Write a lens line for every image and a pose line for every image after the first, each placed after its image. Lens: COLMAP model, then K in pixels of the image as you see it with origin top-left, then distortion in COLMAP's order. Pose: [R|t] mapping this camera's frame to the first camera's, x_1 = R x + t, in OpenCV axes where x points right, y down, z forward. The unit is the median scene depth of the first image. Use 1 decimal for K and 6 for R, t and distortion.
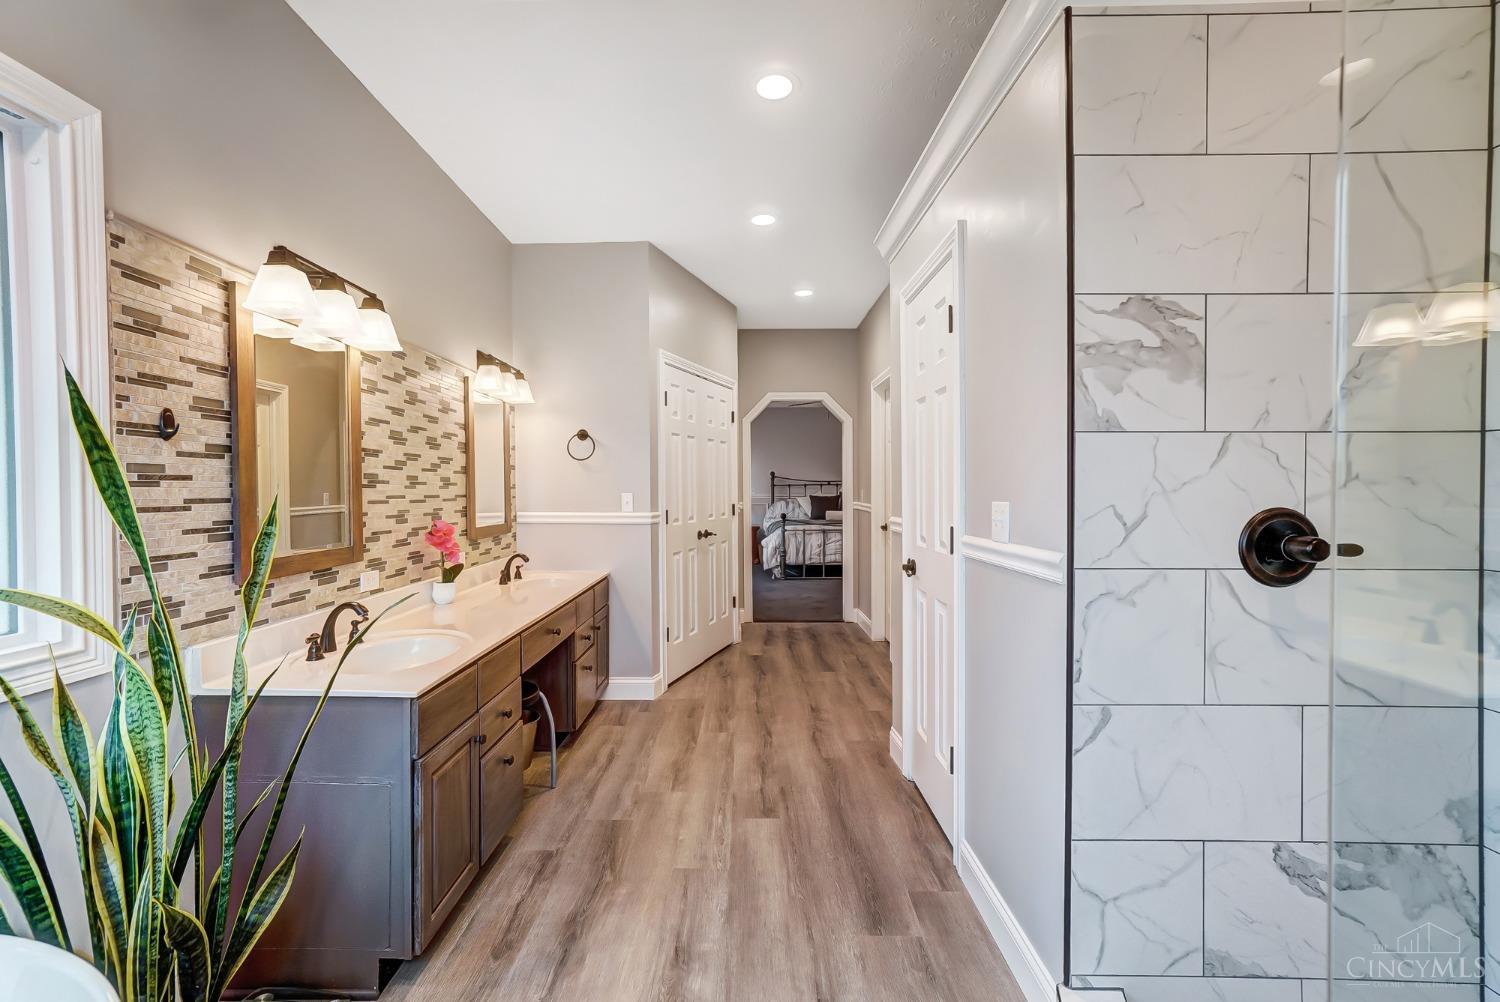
lens RADIAL K [[655.2, 0, 747.8], [0, 655.2, 500.7], [0, 0, 1]] dist [0.002712, 0.000187]
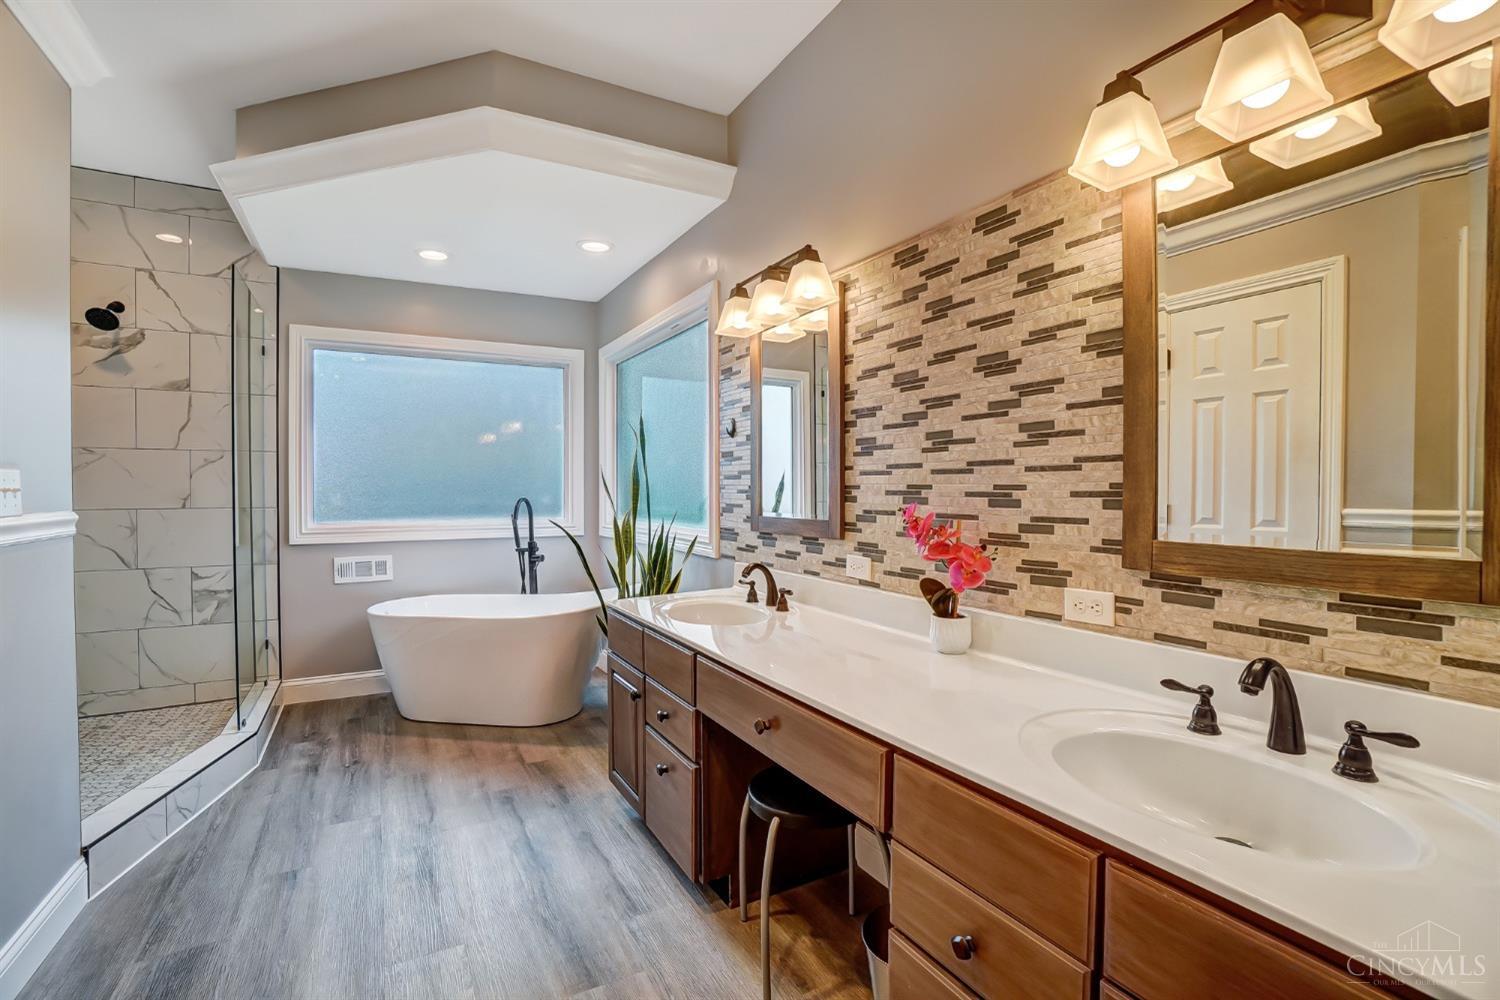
lens RADIAL K [[663.0, 0, 718.6], [0, 663.0, 454.7], [0, 0, 1]] dist [-0.016634, 0.002782]
pose [[-0.870130, 0.038806, -0.491292, -0.007512], [0.046886, 0.998892, -0.004140, -0.023990], [0.490587, -0.026637, -0.870985, 1.504708]]
